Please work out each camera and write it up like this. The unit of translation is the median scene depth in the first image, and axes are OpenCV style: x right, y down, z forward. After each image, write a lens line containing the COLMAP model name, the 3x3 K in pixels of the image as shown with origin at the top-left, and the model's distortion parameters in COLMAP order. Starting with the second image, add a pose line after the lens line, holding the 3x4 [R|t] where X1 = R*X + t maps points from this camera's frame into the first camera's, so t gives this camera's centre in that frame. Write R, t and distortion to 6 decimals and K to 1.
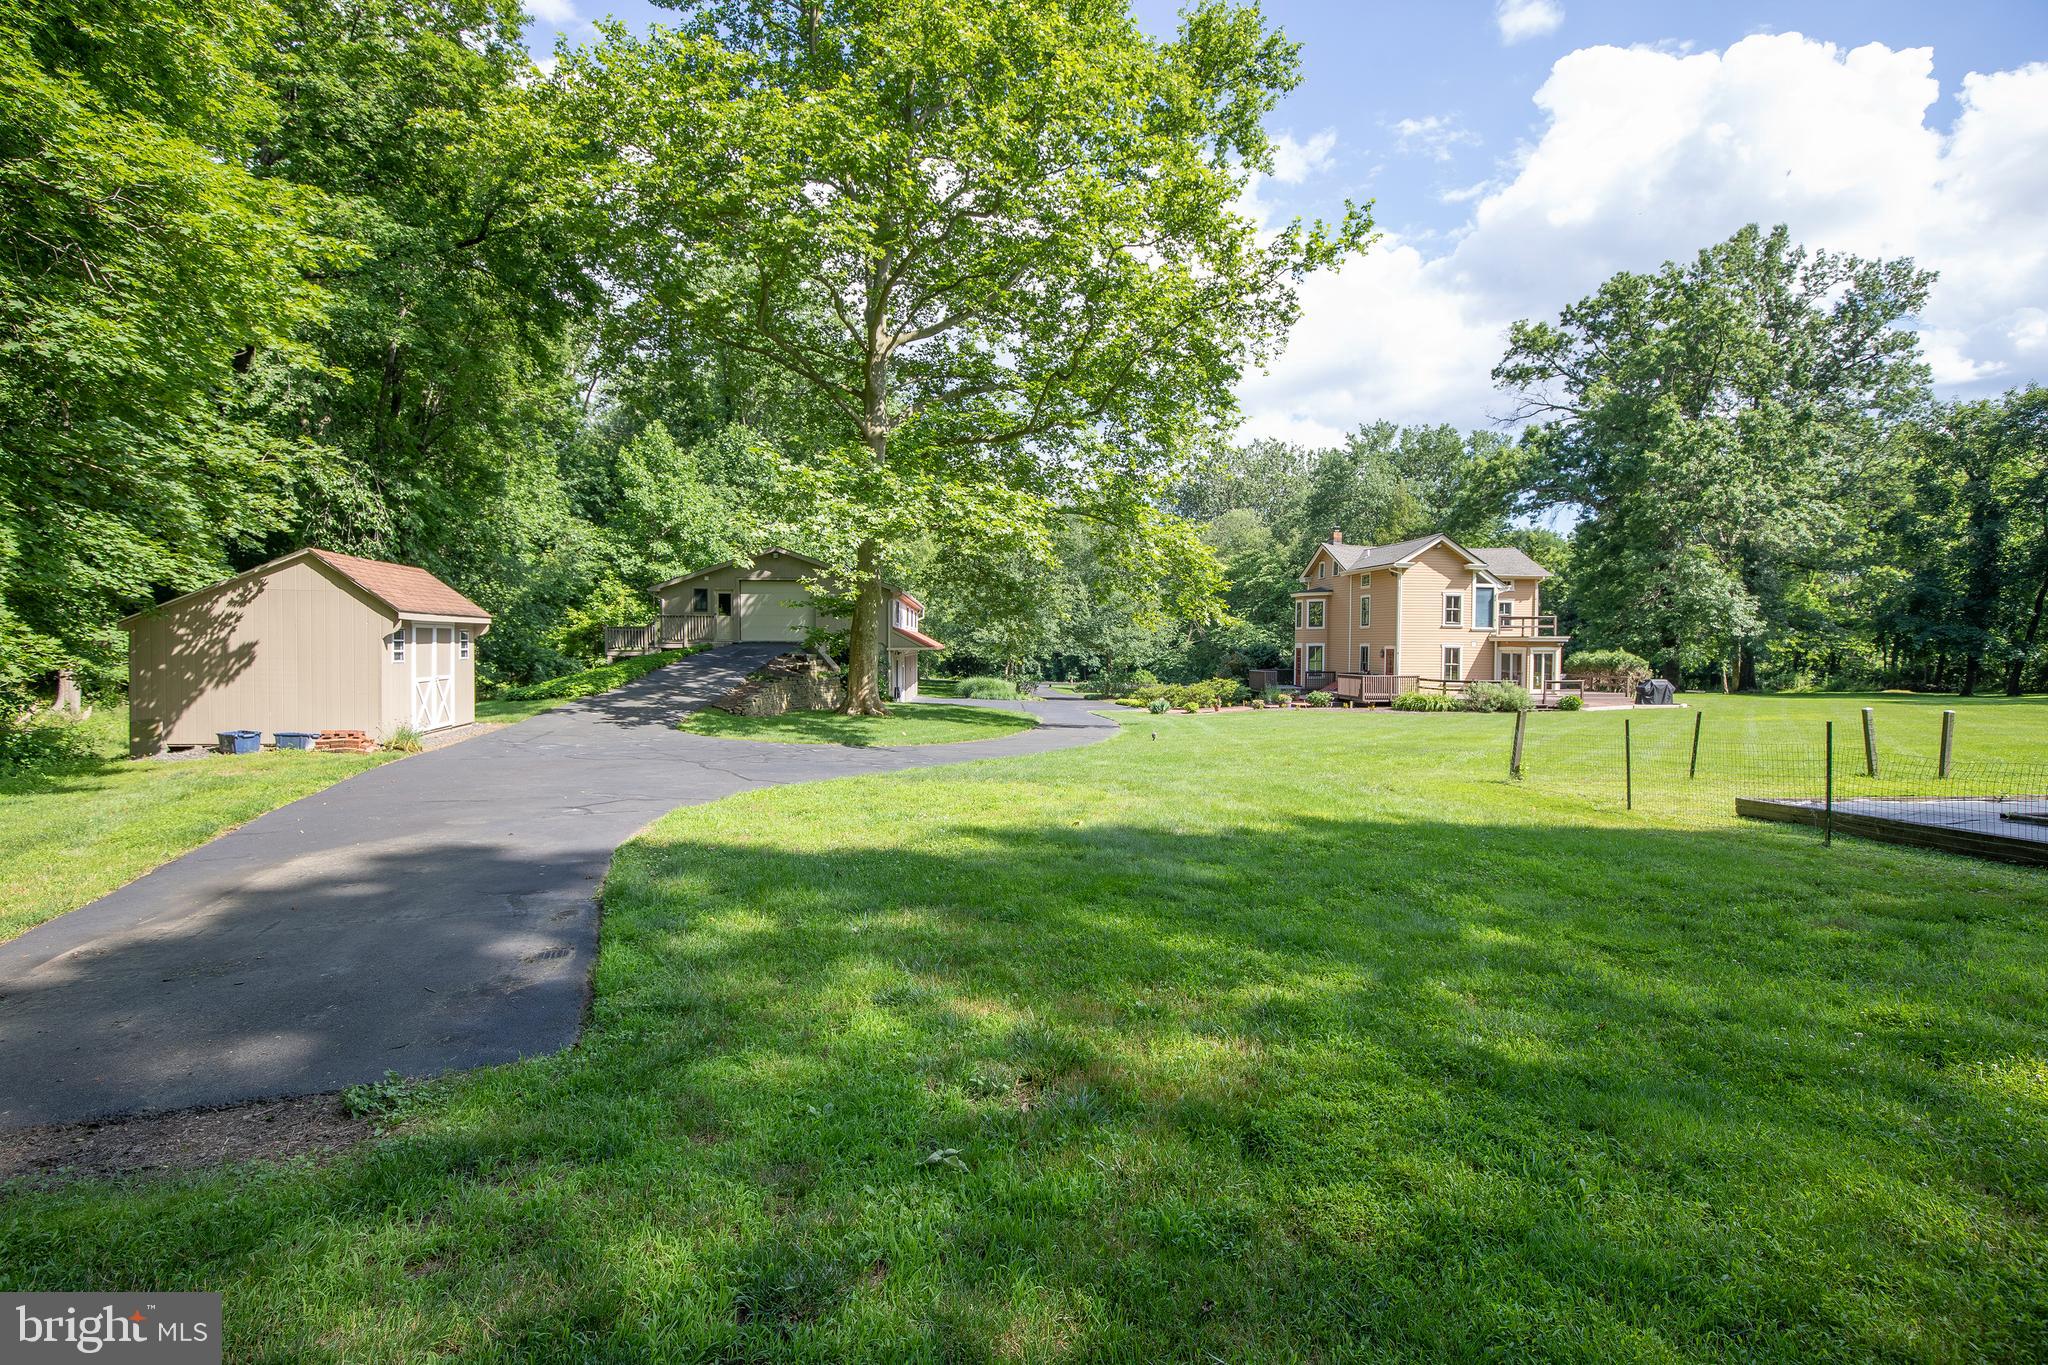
lens RADIAL K [[959.3, 0, 1054.2], [0, 959.3, 668.6], [0, 0, 1]] dist [-0.013232, 0.001223]
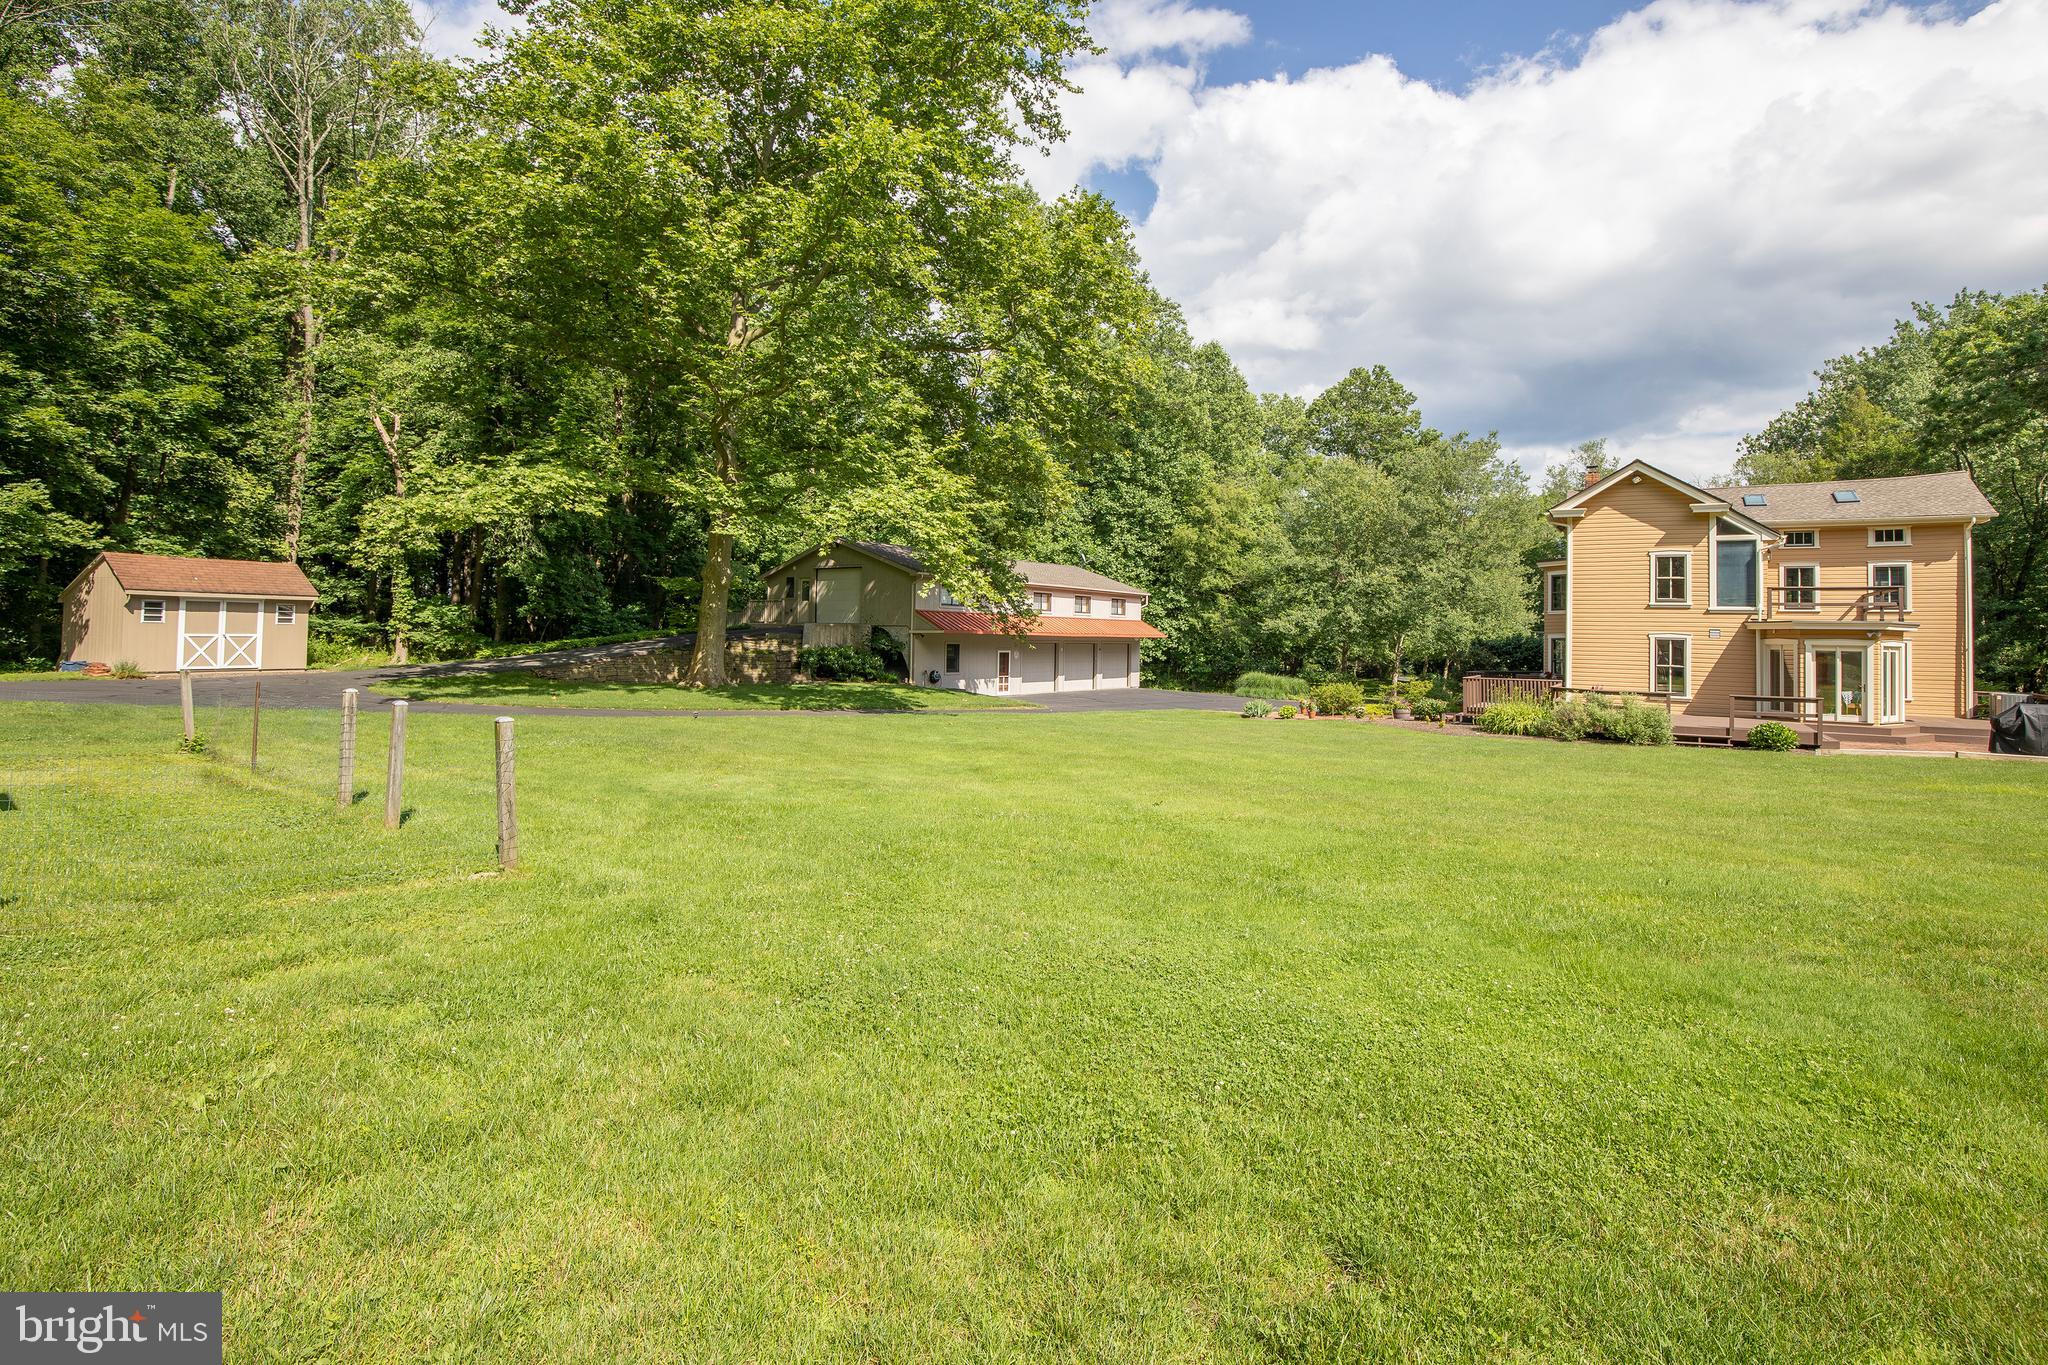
lens RADIAL K [[970.9, 0, 1048.7], [0, 970.9, 637.4], [0, 0, 1]] dist [-0.028321, 0.010367]
pose [[0.764789, 0.010805, -0.644190, 0.508657], [-0.027117, 0.999513, -0.015429, -0.002746], [0.643710, 0.029268, 0.764710, 0.259806]]
